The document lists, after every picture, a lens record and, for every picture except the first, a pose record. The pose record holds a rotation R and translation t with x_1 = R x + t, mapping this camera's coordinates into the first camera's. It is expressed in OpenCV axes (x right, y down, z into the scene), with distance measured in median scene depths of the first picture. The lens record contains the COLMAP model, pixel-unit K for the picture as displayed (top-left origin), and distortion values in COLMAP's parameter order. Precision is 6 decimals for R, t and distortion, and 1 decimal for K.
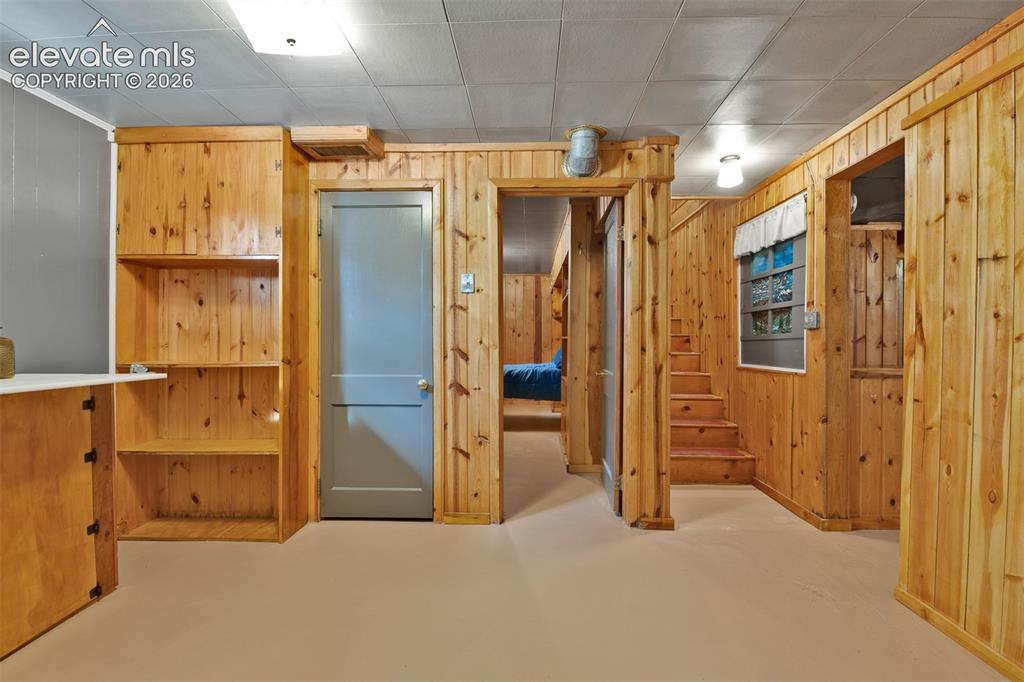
lens RADIAL K [[450.6, 0, 513.4], [0, 450.6, 343.7], [0, 0, 1]] dist [-0.001075, -0.000209]
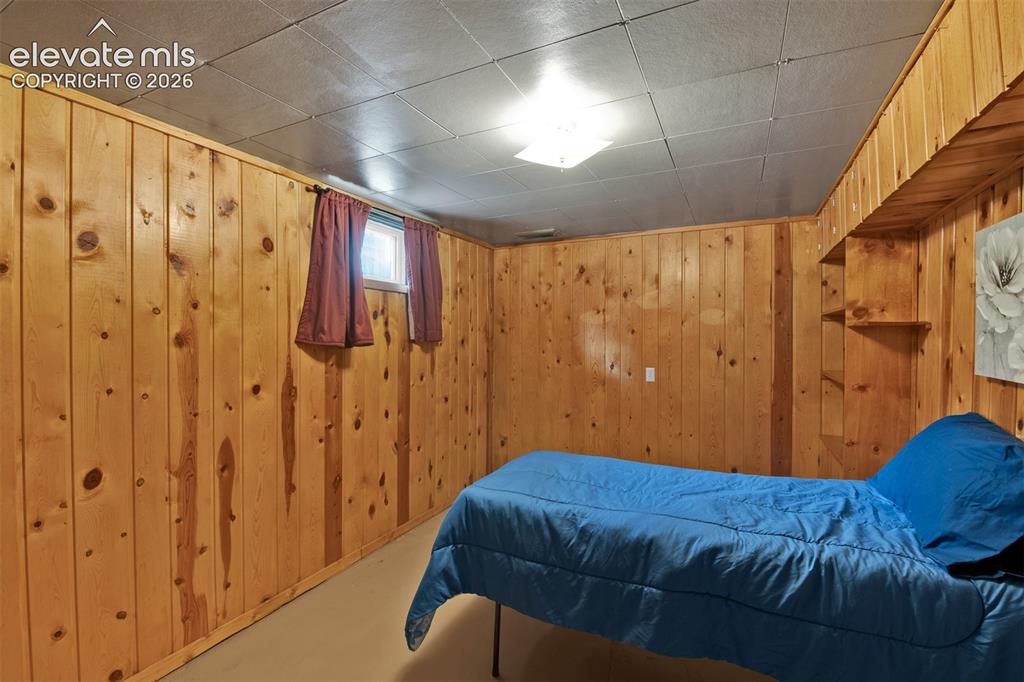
lens RADIAL K [[450.6, 0, 514.6], [0, 450.6, 340.3], [0, 0, 1]] dist [-0.001075, -0.000209]
pose [[0.913581, 0.003197, -0.406645, -0.003746], [-0.003218, 0.999995, 0.000634, -0.040499], [0.406644, 0.000730, 0.913586, 0.513575]]
